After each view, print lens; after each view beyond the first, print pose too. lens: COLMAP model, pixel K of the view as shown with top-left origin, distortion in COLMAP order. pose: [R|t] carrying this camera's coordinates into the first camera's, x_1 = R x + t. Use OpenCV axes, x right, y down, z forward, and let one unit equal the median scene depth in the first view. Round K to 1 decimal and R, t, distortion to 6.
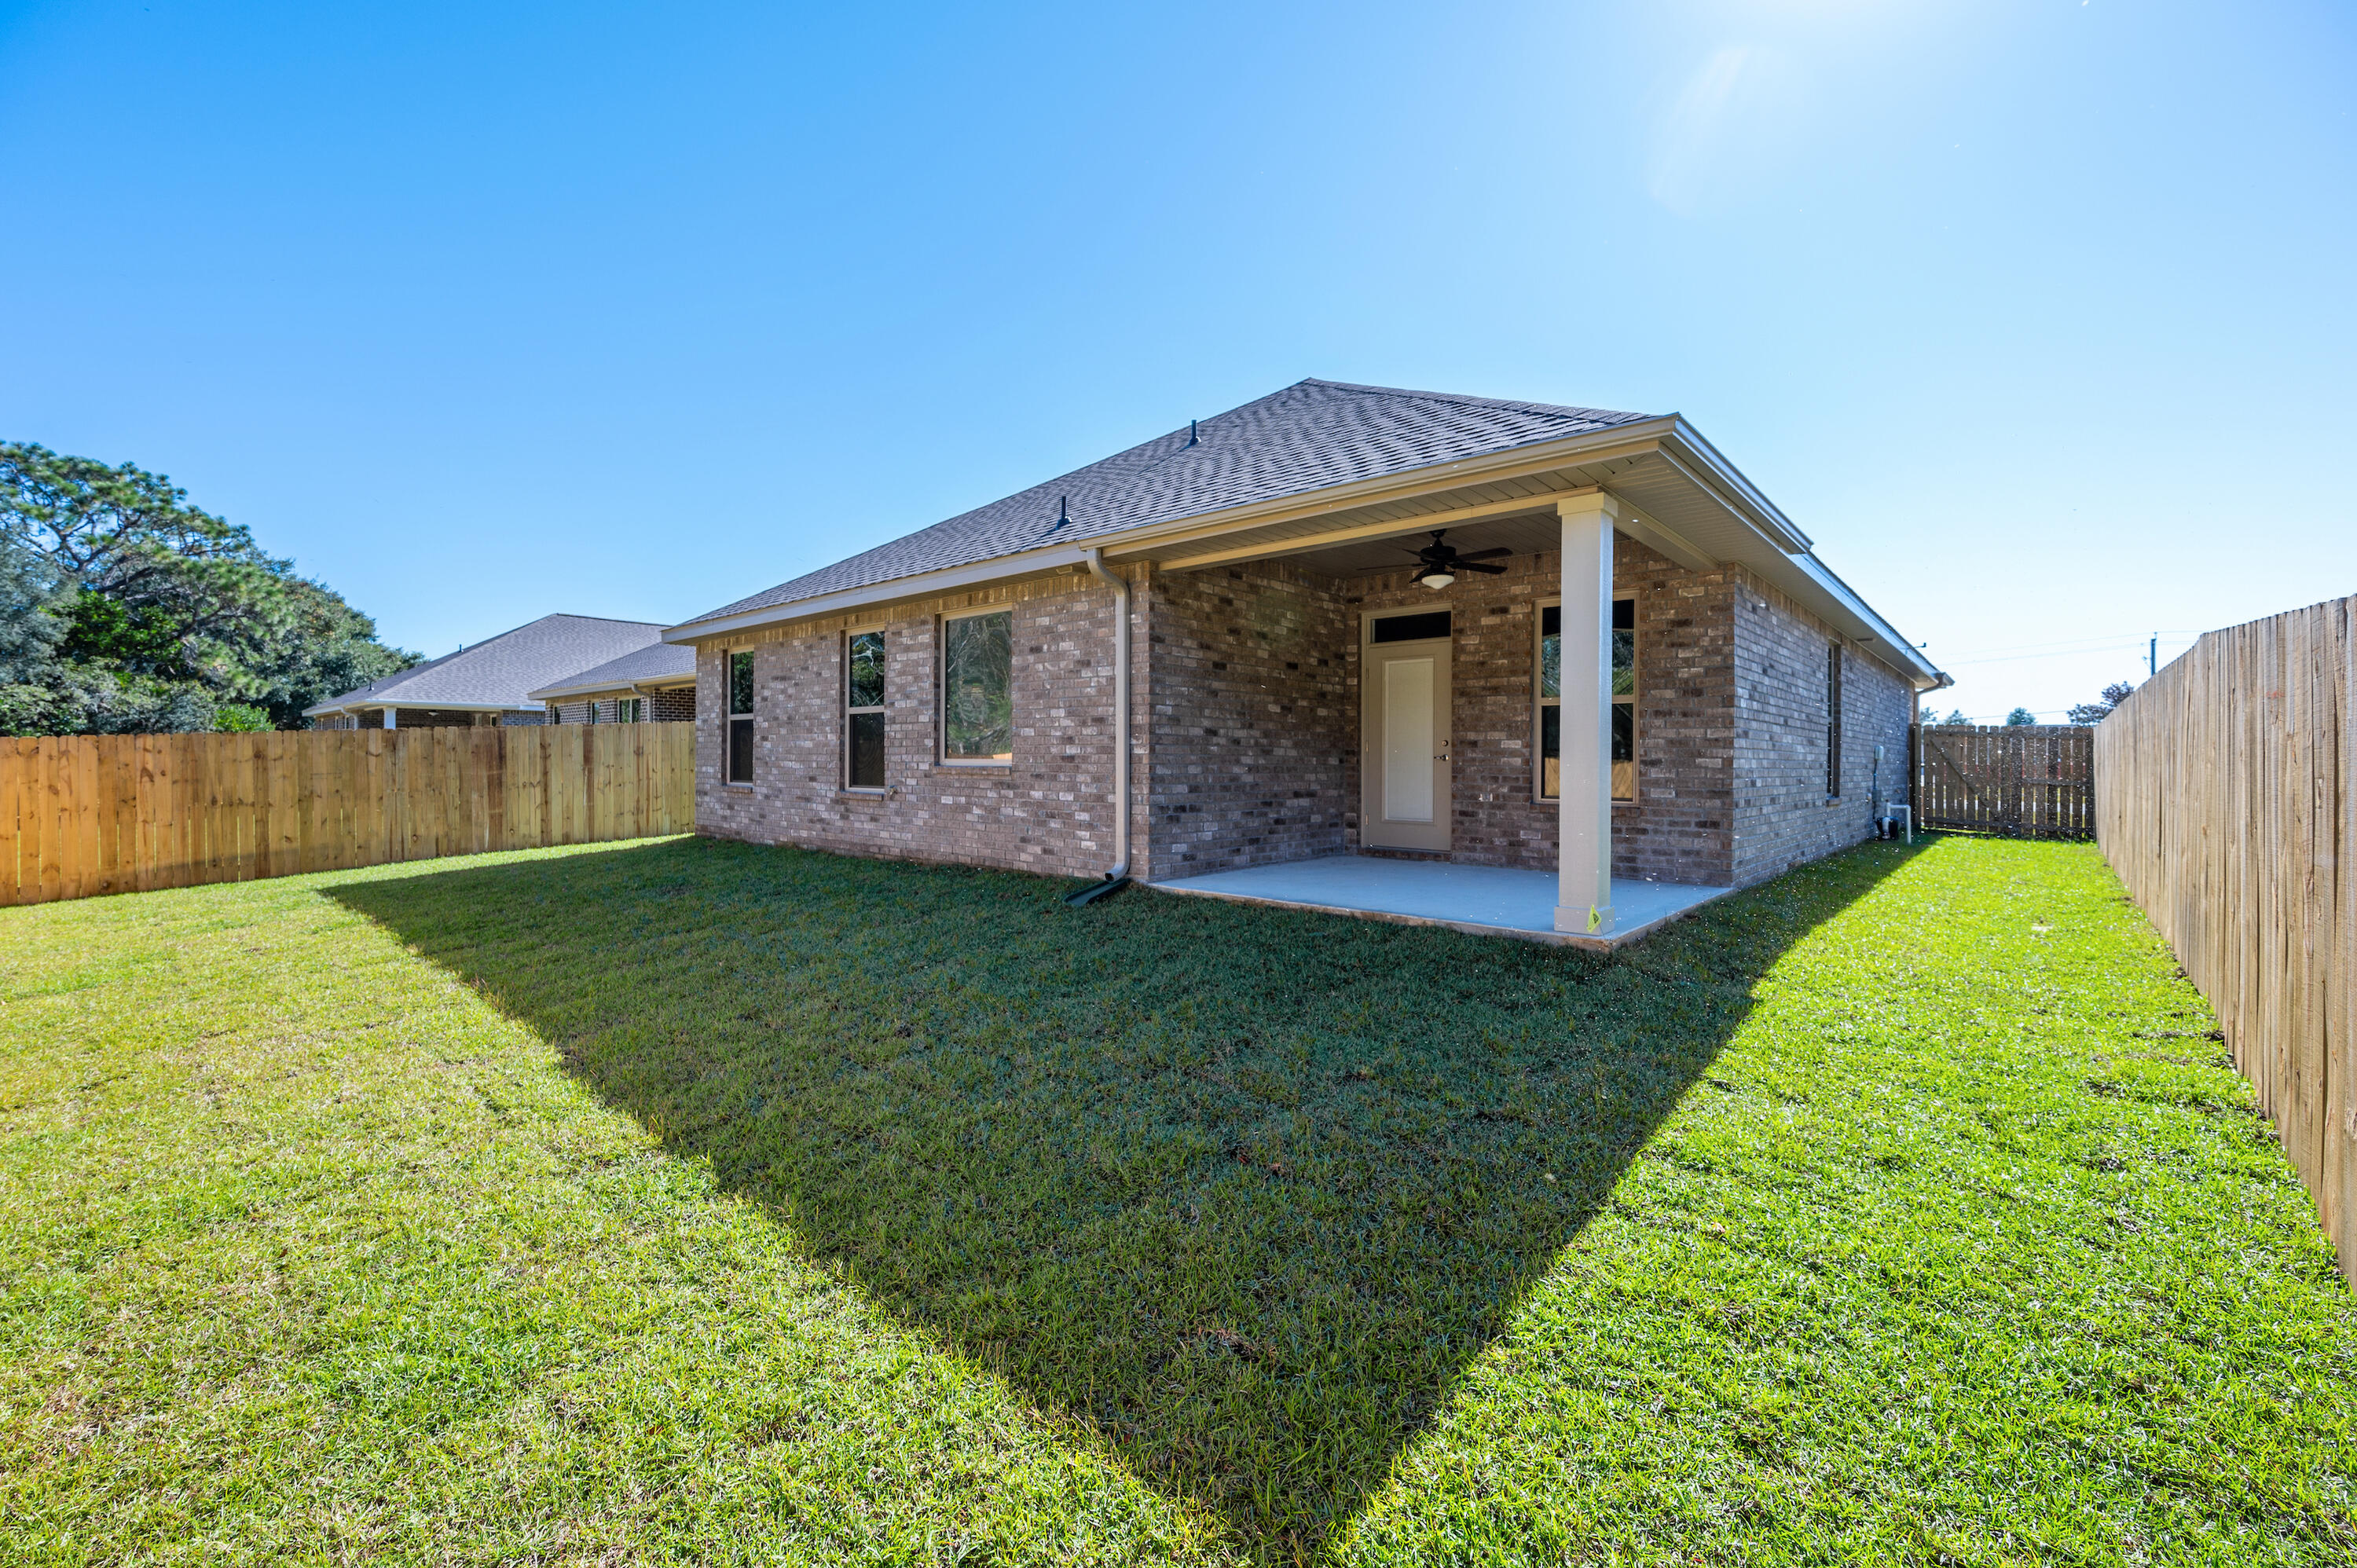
lens RADIAL K [[951.5, 0, 1191.6], [0, 951.5, 771.2], [0, 0, 1]] dist [-0.006389, 0.001417]
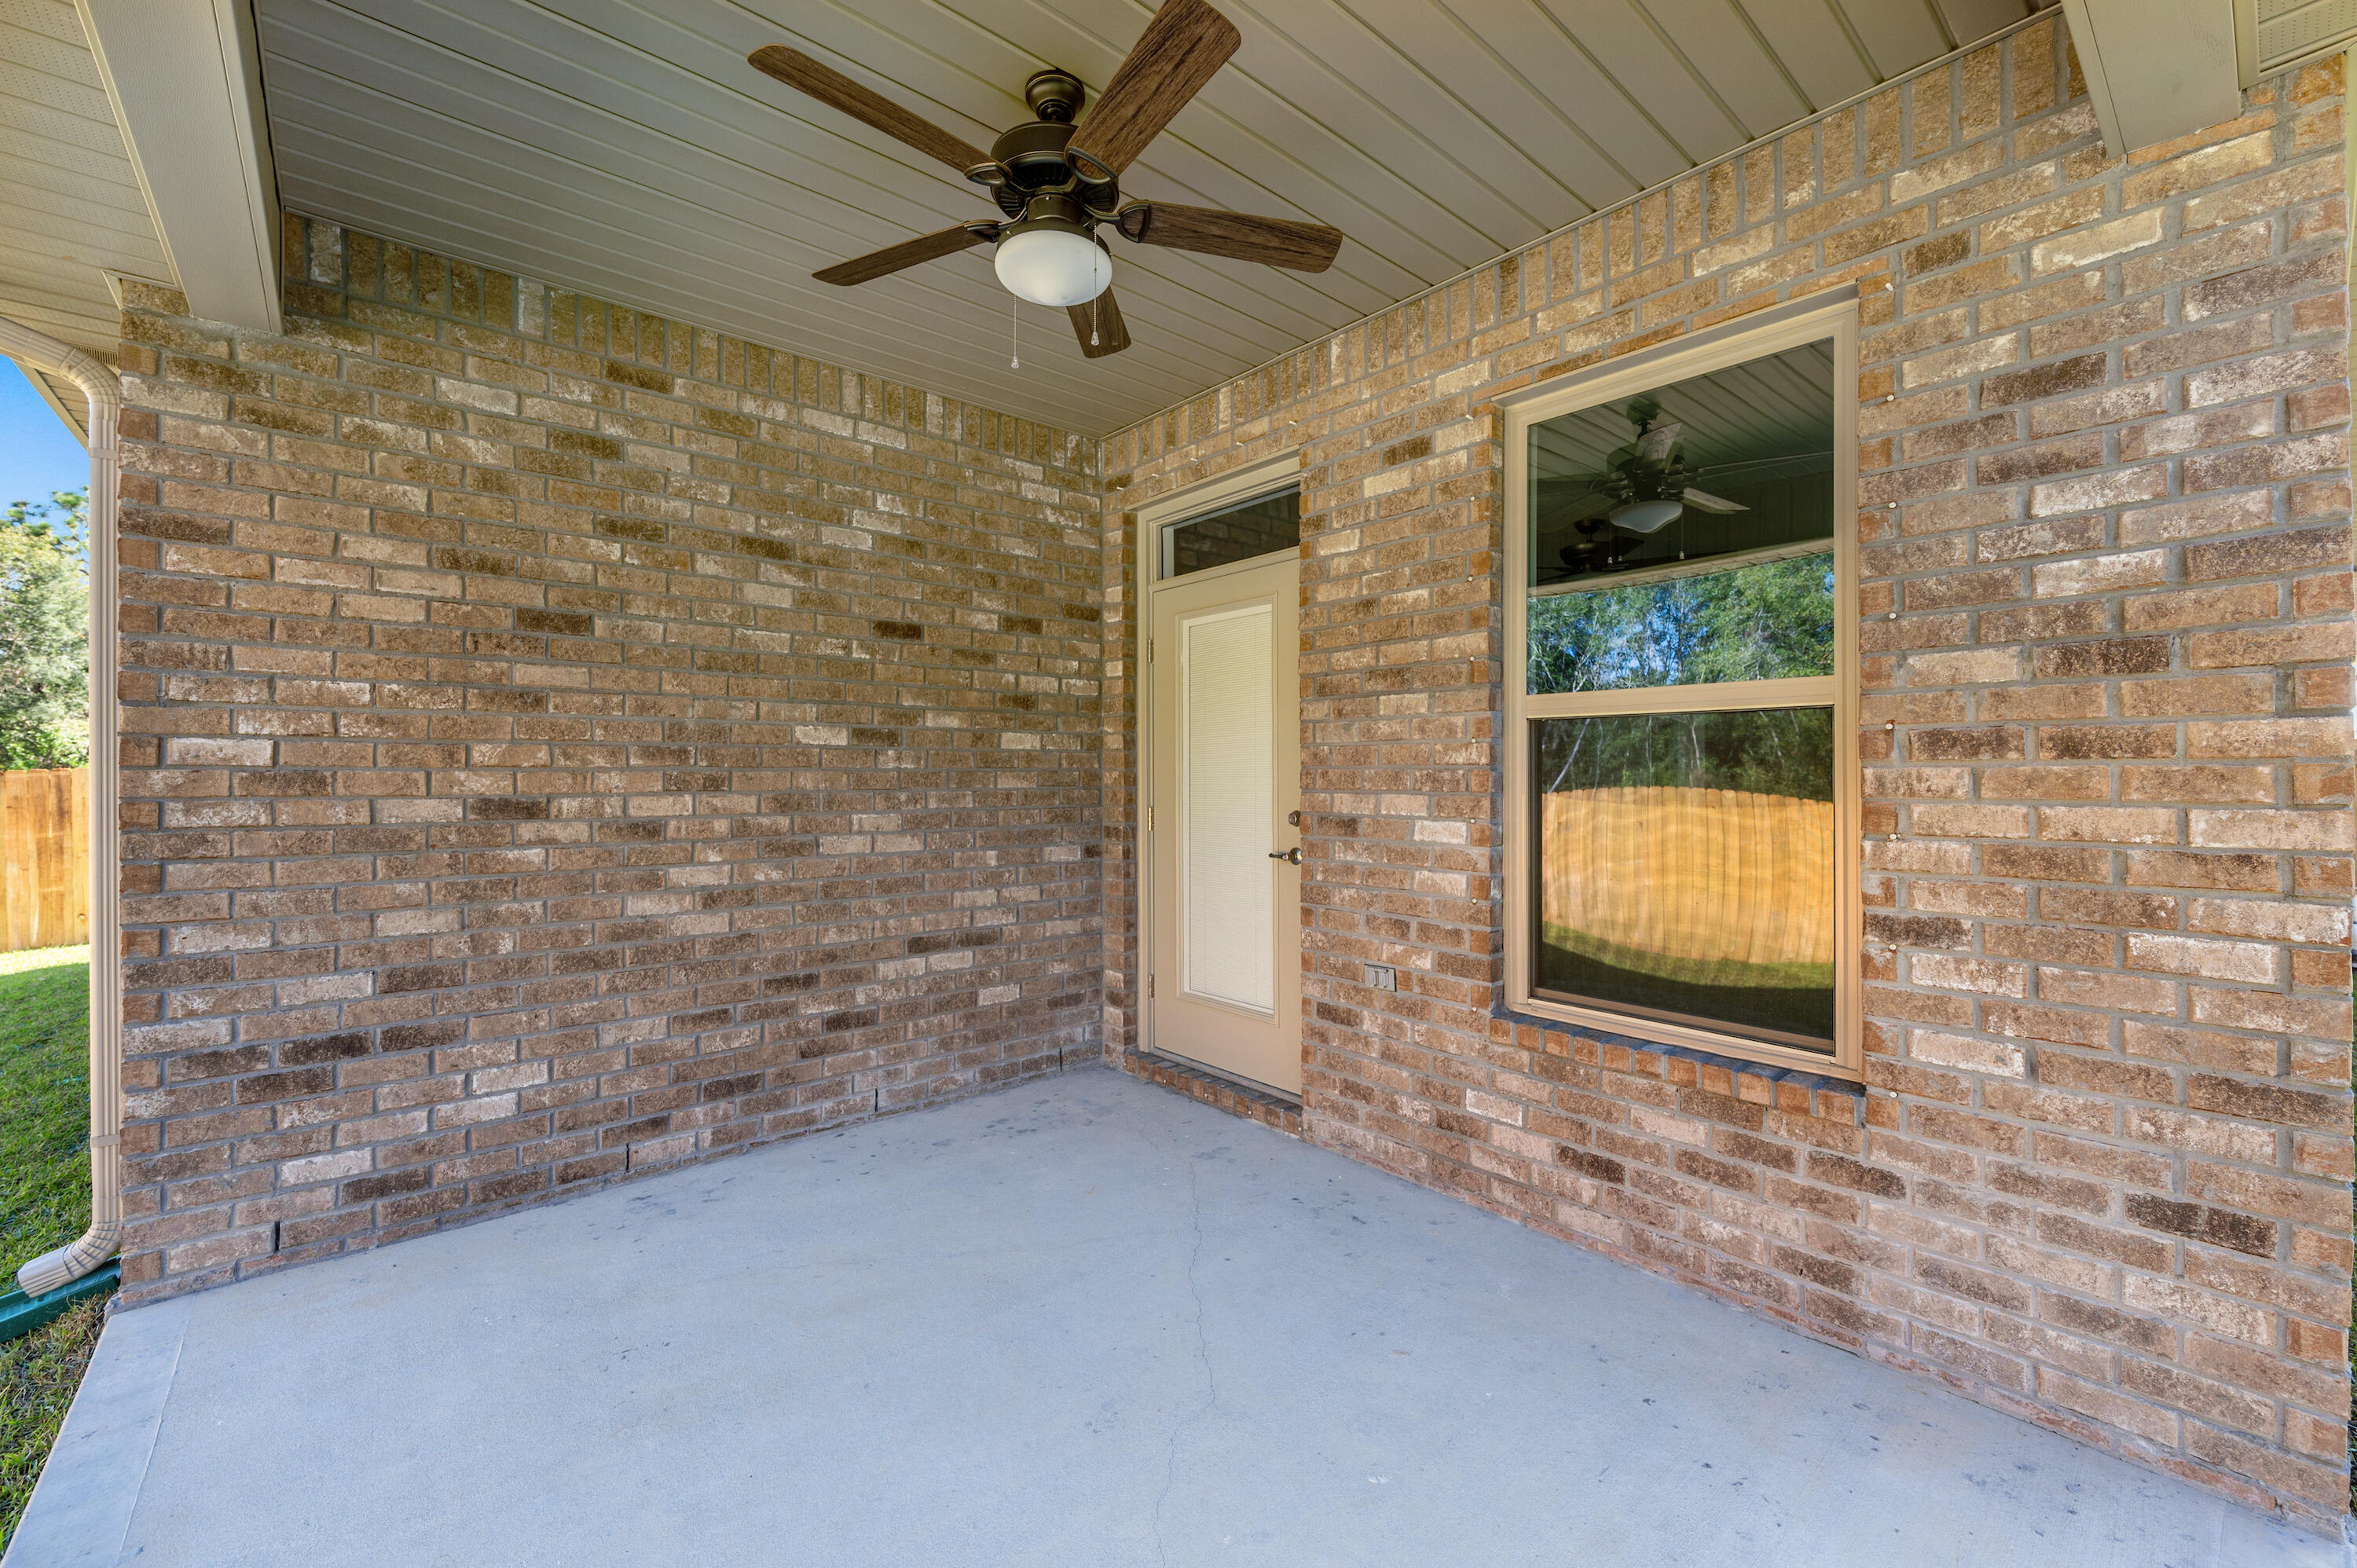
lens RADIAL K [[951.5, 0, 1162.0], [0, 951.5, 779.7], [0, 0, 1]] dist [-0.006389, 0.001417]
pose [[0.986487, -0.004759, -0.163771, 0.294498], [0.003195, 0.999947, -0.009815, -0.044496], [0.163809, 0.009159, 0.986450, 0.646914]]
